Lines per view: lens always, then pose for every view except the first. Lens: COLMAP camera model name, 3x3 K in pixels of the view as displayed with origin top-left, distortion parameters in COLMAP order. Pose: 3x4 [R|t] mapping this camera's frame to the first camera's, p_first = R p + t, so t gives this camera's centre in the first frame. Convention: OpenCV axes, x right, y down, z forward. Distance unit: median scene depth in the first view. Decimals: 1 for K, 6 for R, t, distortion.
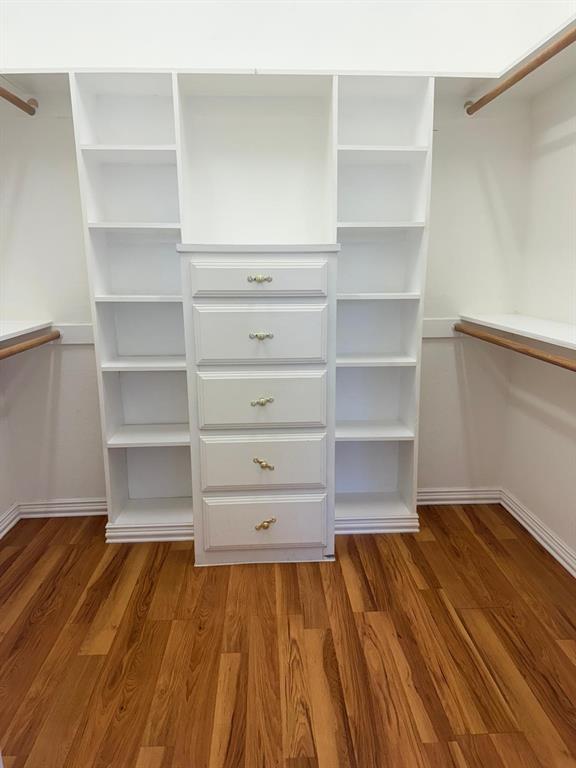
lens RADIAL K [[555.6, 0, 290.0], [0, 555.6, 383.4], [0, 0, 1]] dist [0.093324, -0.137019]
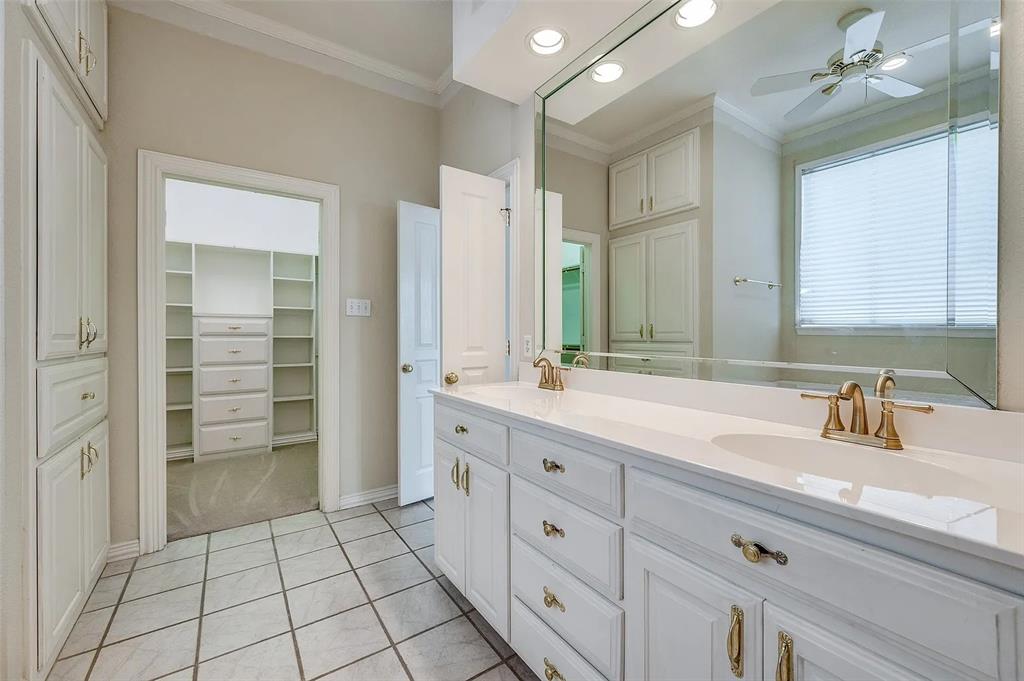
lens RADIAL K [[415.1, 0, 520.1], [0, 415.1, 337.5], [0, 0, 1]] dist [-0.000129, -0.000017]
pose [[0.826701, -0.006427, 0.562605, -0.042774], [0.125614, 0.976804, -0.173421, 0.302779], [-0.548441, 0.214038, 0.808332, -1.051965]]
